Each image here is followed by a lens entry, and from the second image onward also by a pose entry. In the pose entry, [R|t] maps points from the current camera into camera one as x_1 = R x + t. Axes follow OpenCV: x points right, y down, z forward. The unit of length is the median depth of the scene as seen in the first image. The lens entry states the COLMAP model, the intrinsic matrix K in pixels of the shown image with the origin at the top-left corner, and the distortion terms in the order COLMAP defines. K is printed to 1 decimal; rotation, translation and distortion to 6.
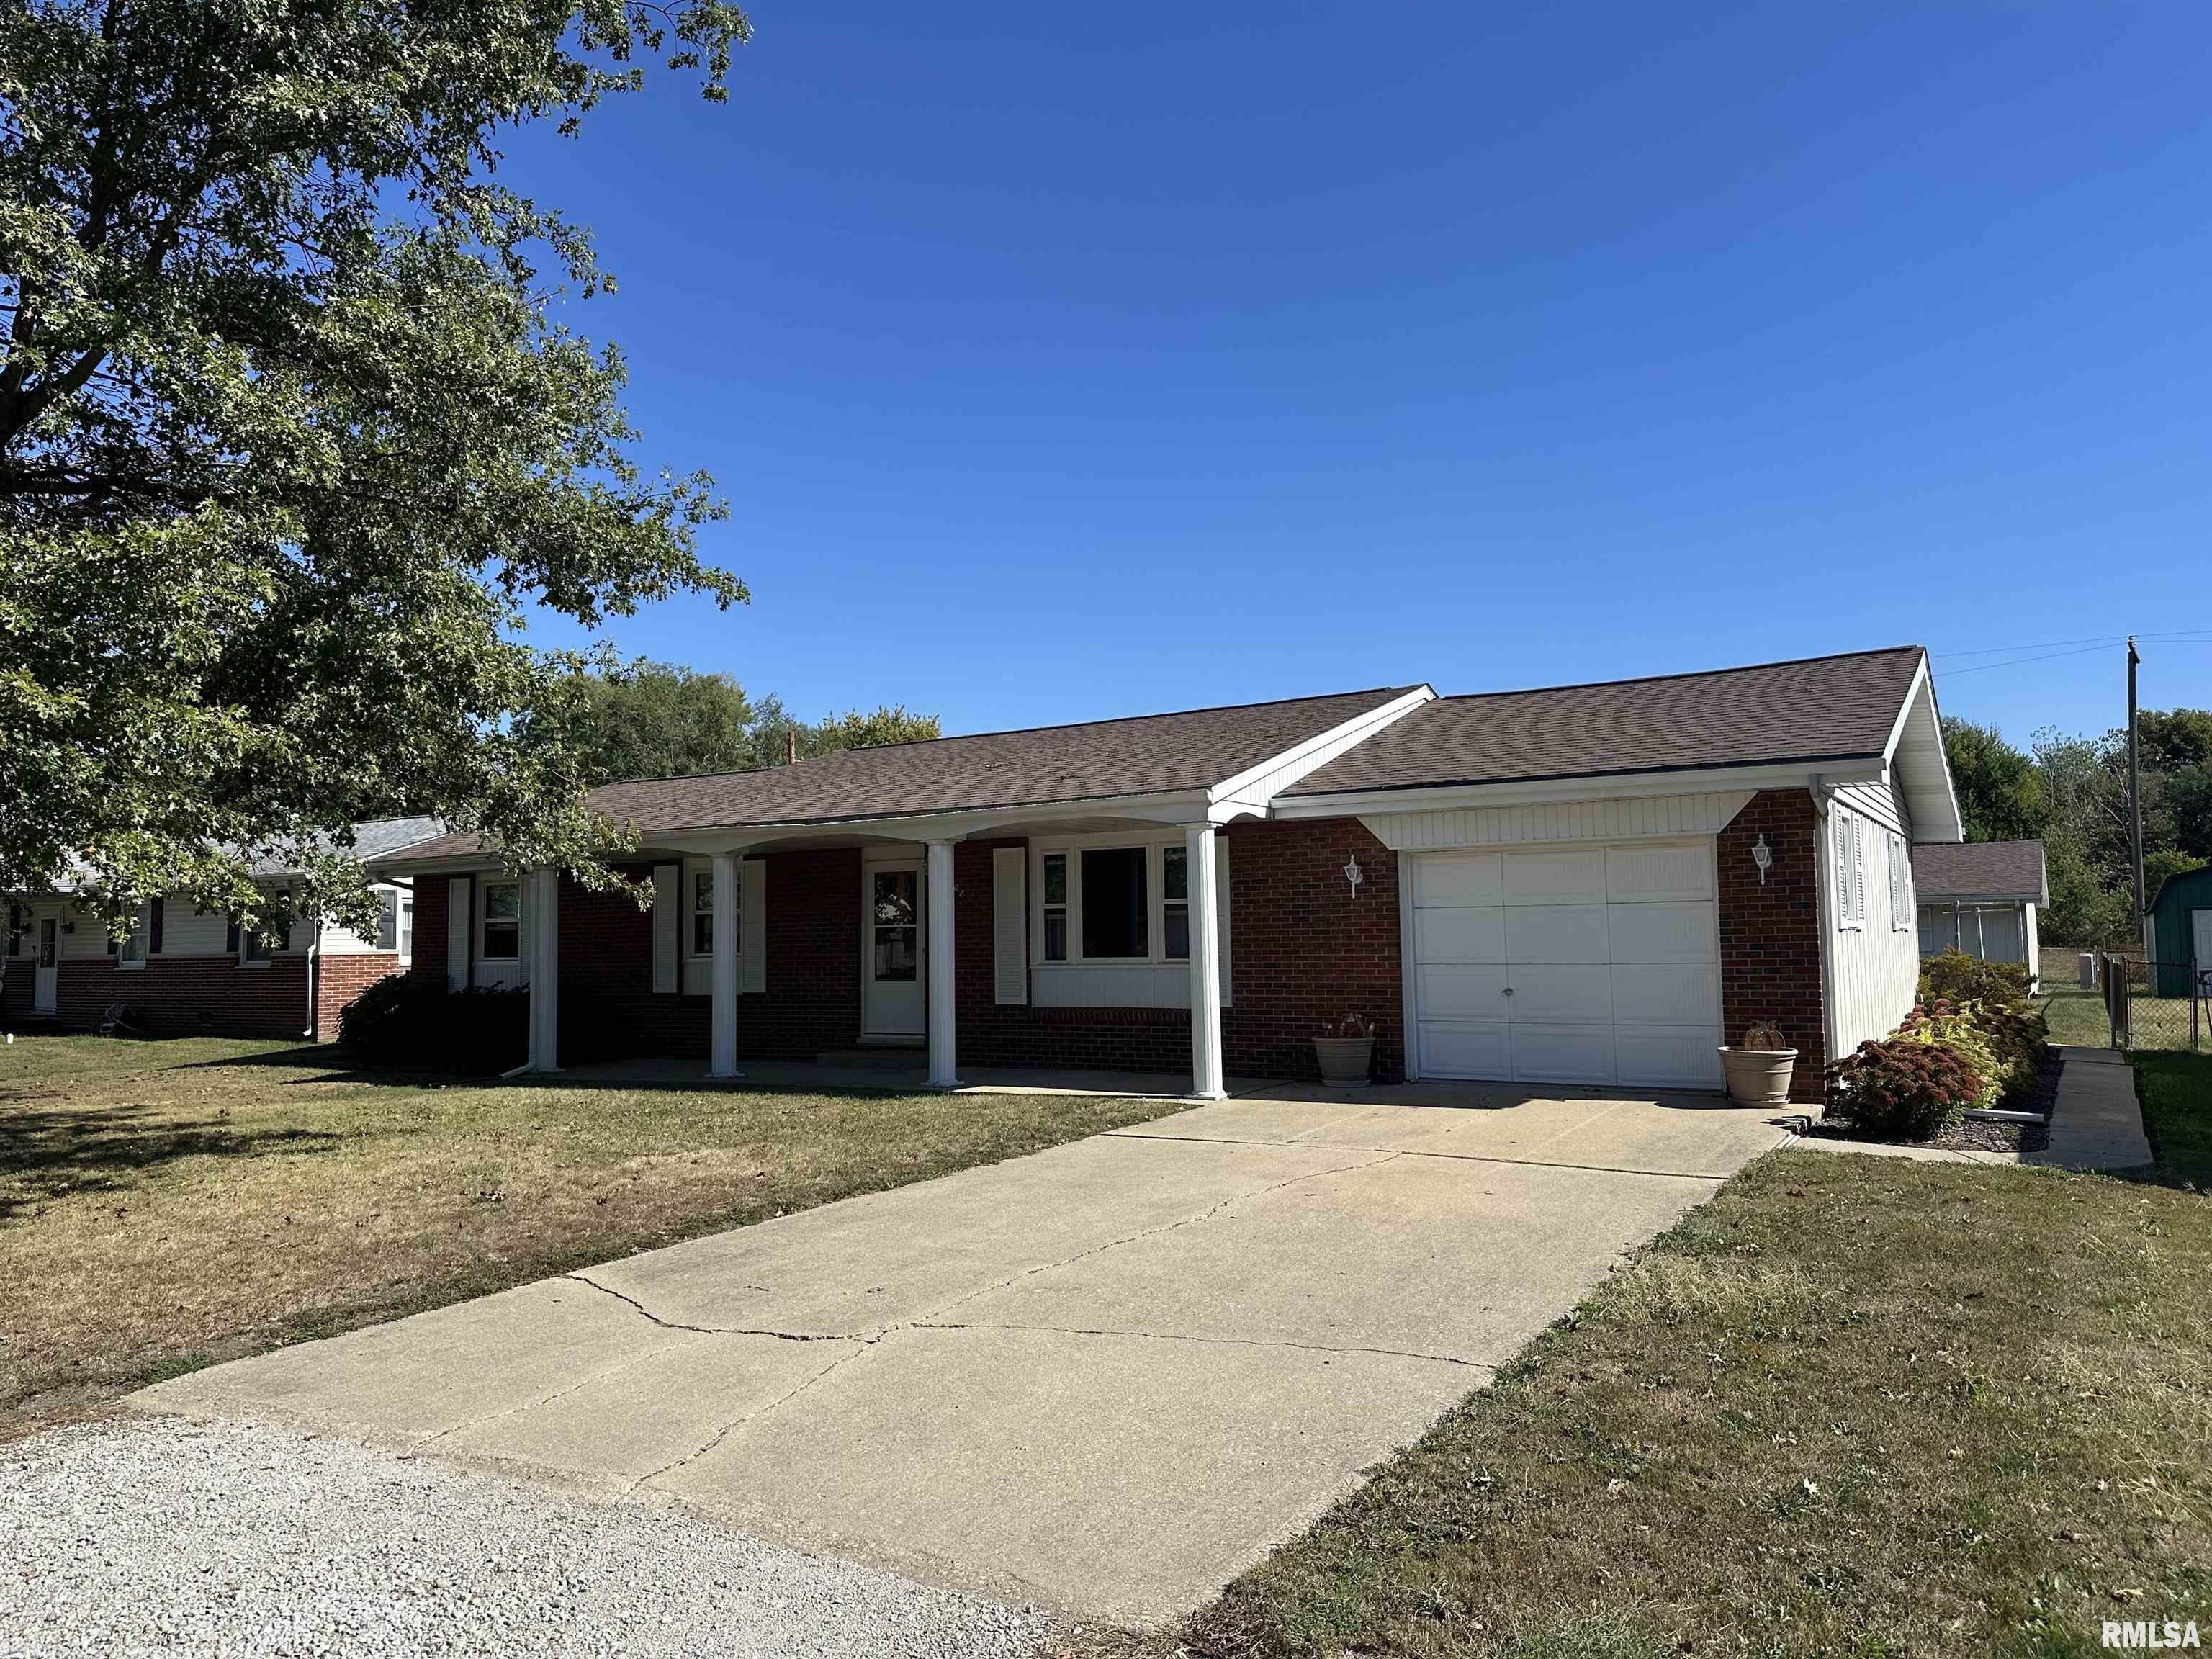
lens RADIAL K [[1537.5, 0, 1106.0], [0, 1537.5, 829.5], [0, 0, 1]] dist [0.071154, -0.083586]
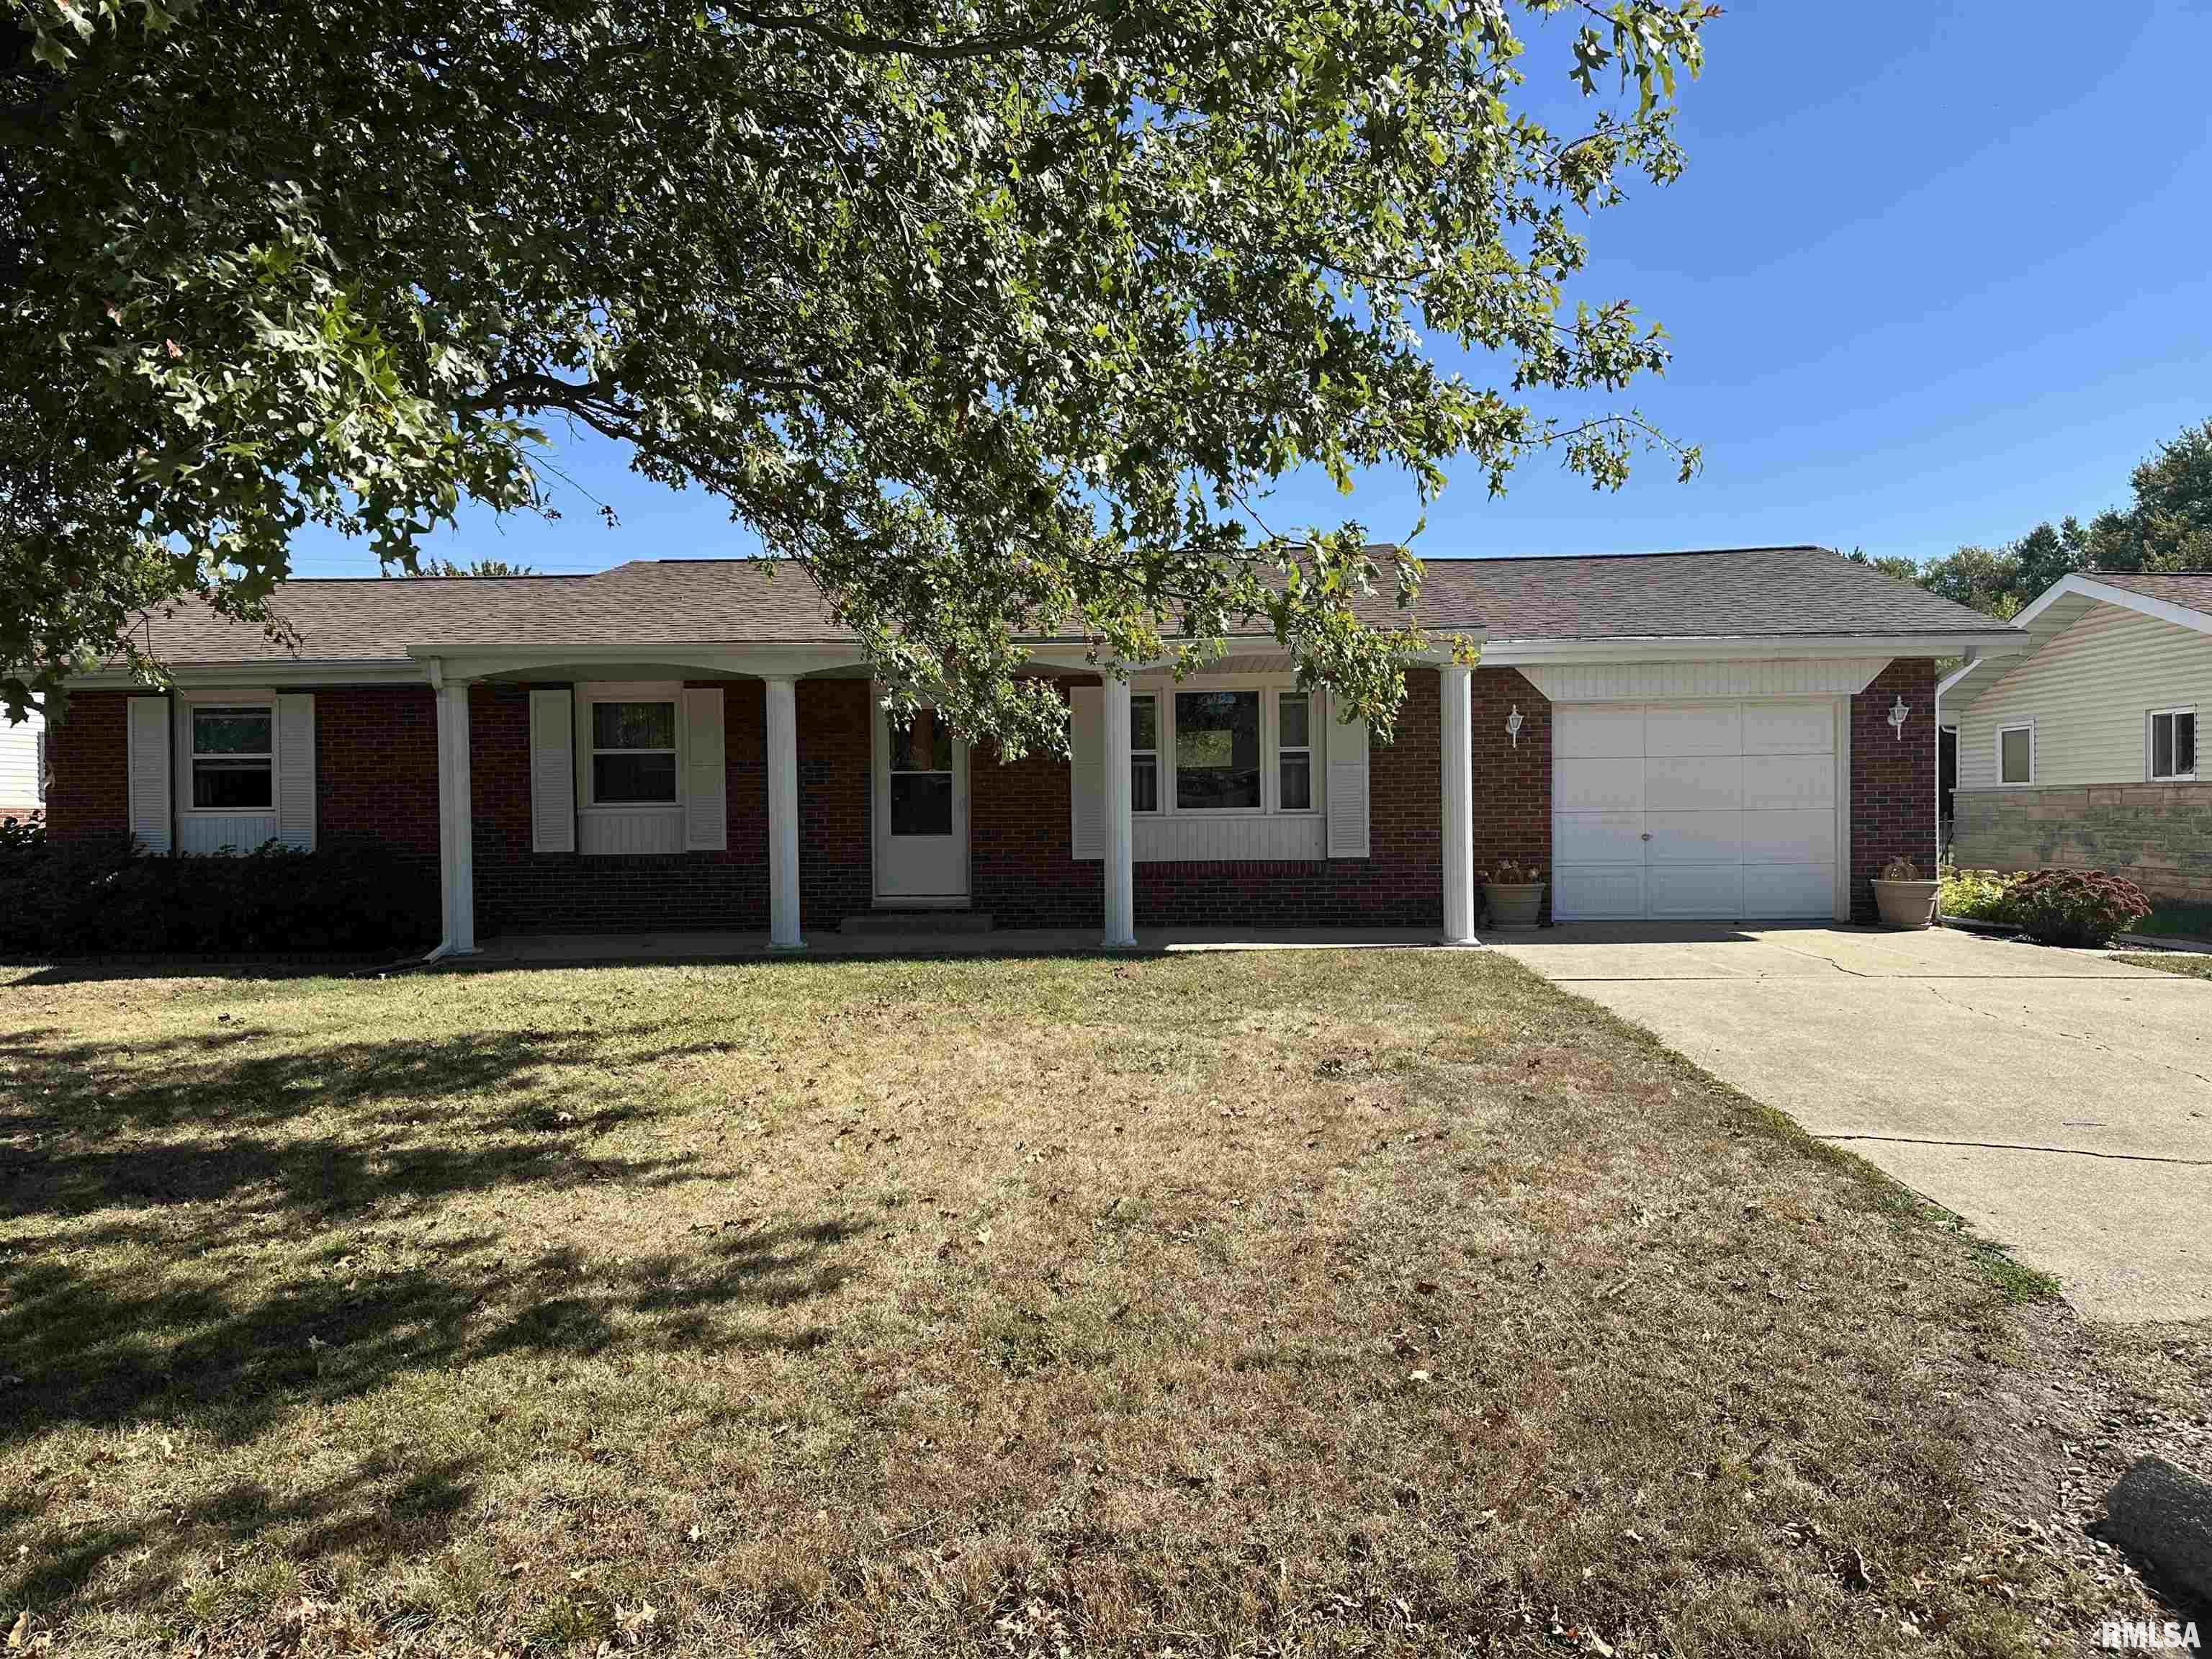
lens RADIAL K [[1537.5, 0, 1106.0], [0, 1537.5, 829.5], [0, 0, 1]] dist [0.071154, -0.083586]
pose [[0.873164, -0.002682, 0.487419, -0.588520], [-0.038654, 0.996454, 0.074729, 0.033700], [-0.485891, -0.084091, 0.869964, 0.247244]]
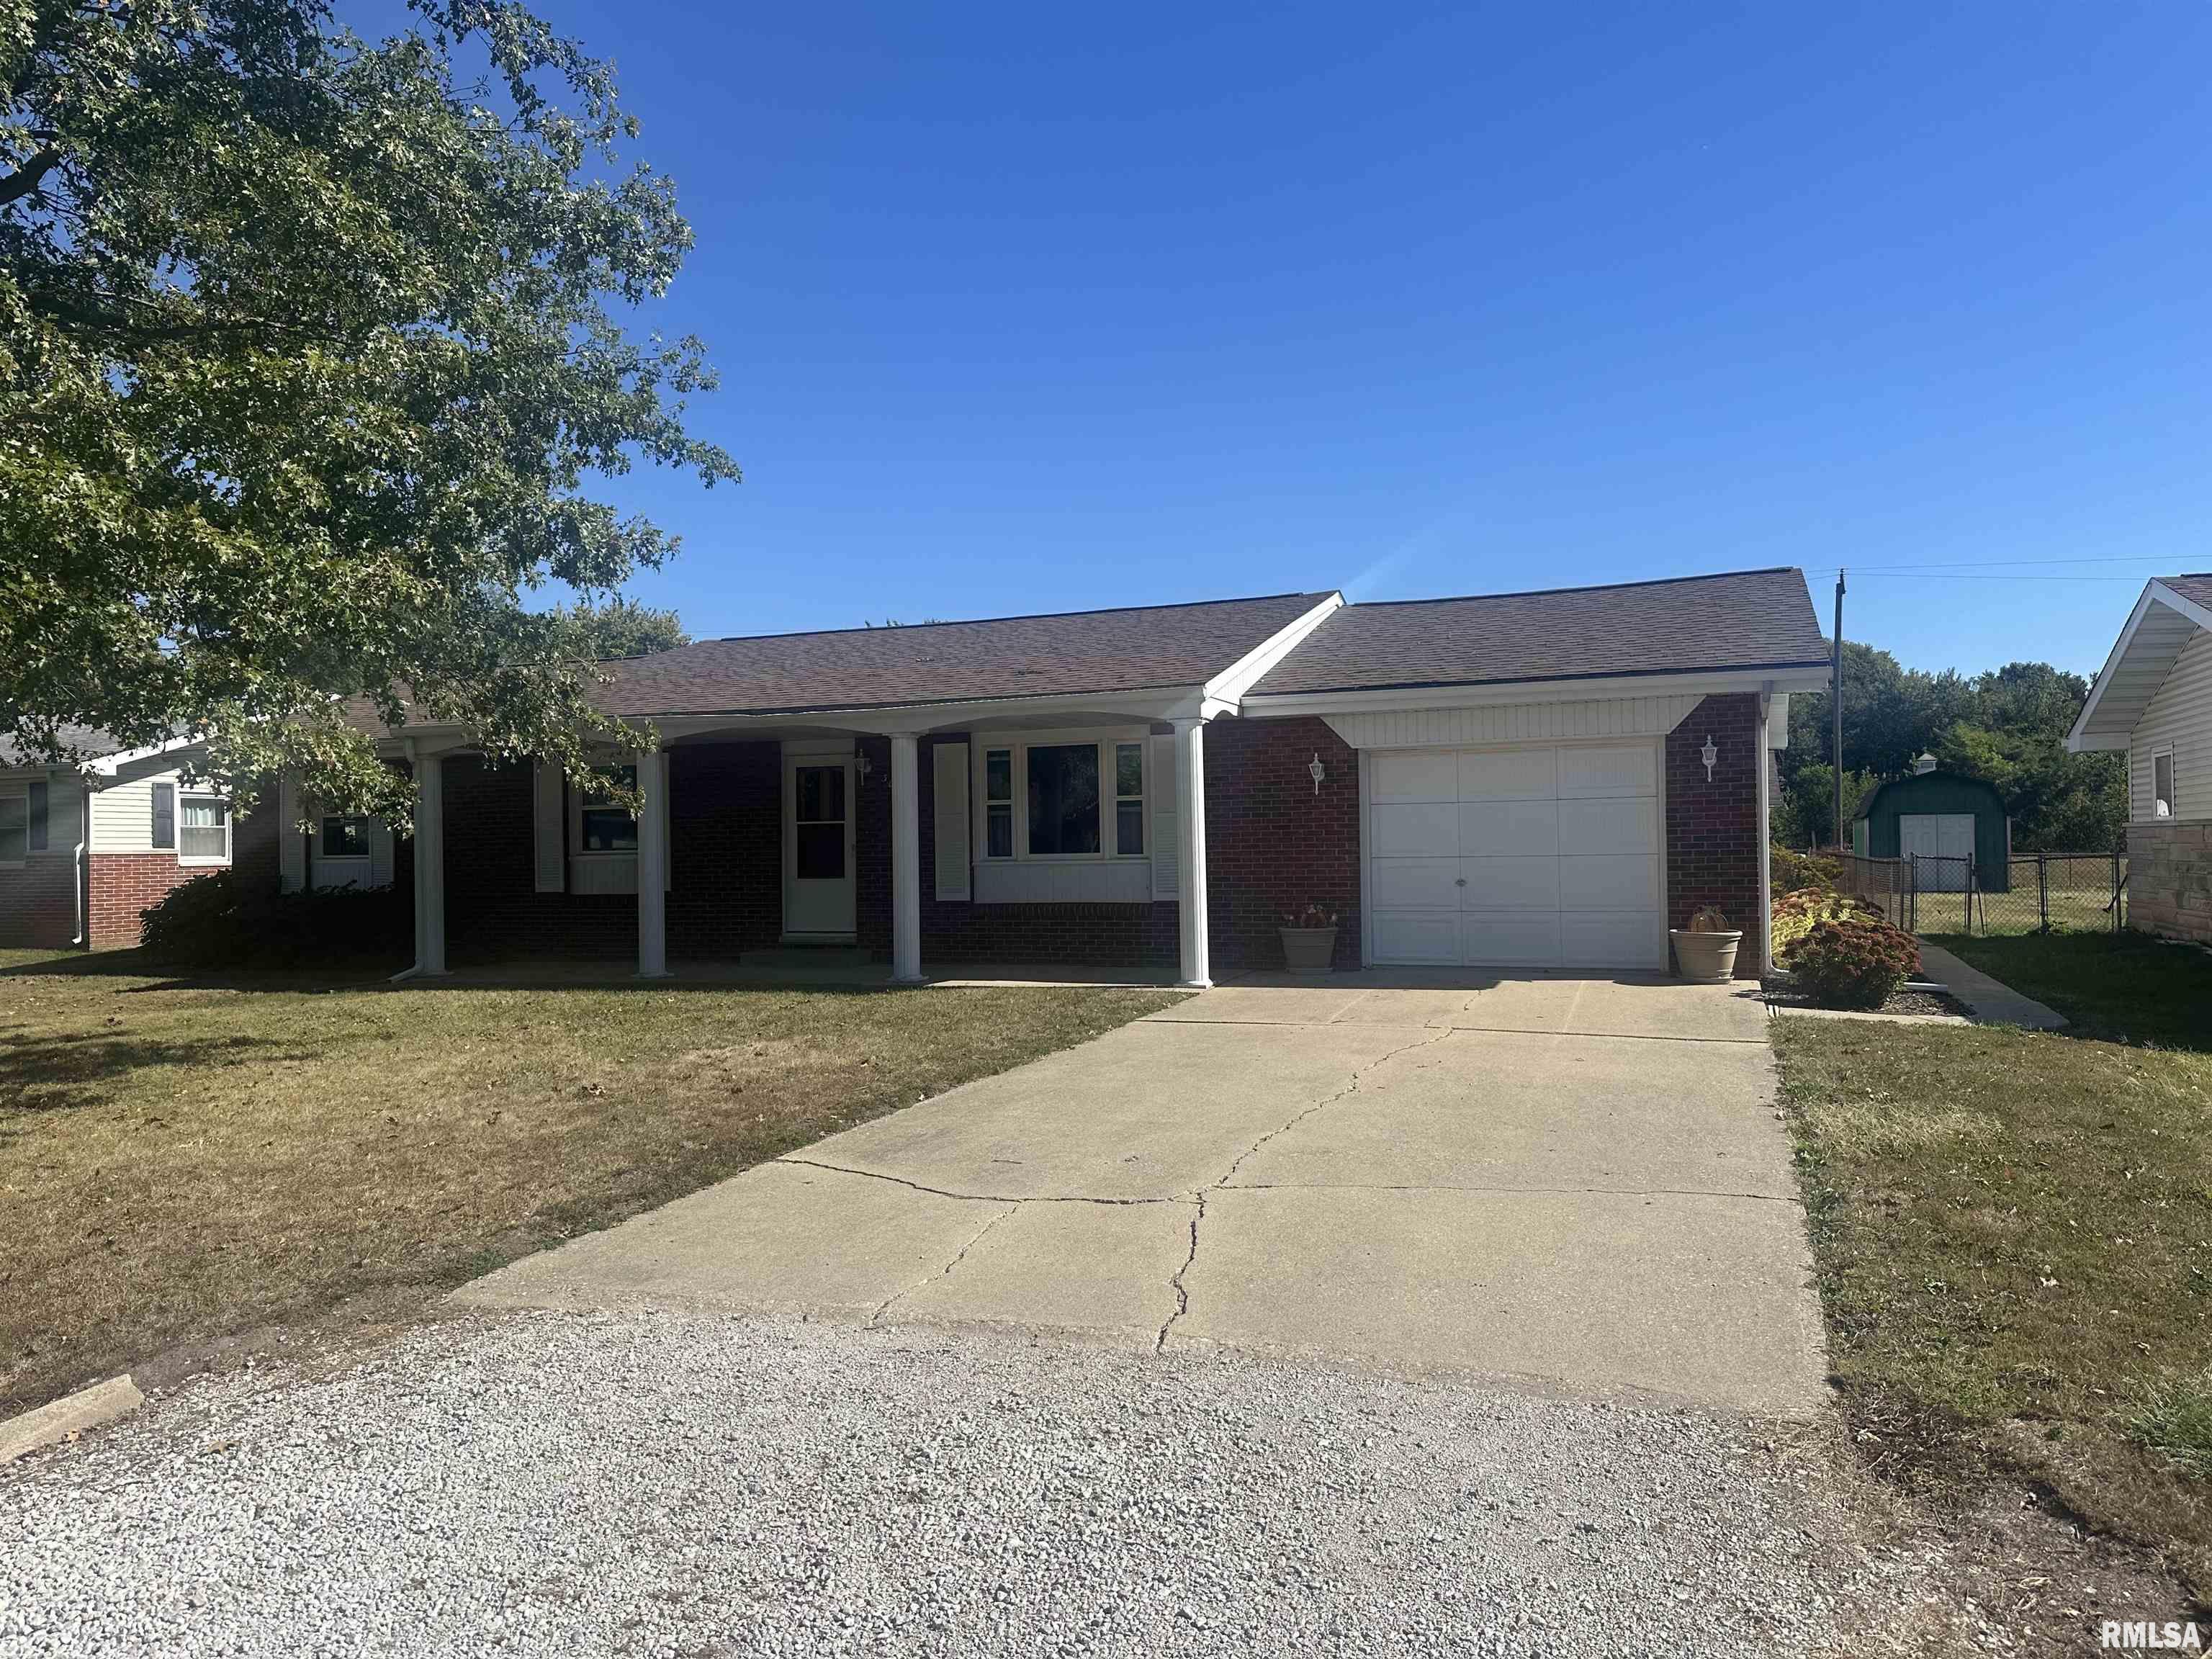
lens RADIAL K [[1537.5, 0, 1106.0], [0, 1537.5, 829.5], [0, 0, 1]] dist [0.071154, -0.083586]
pose [[0.981814, 0.001615, 0.189838, -0.181737], [-0.013139, 0.998144, 0.059462, 0.008512], [-0.189390, -0.060875, 0.980013, 0.006483]]
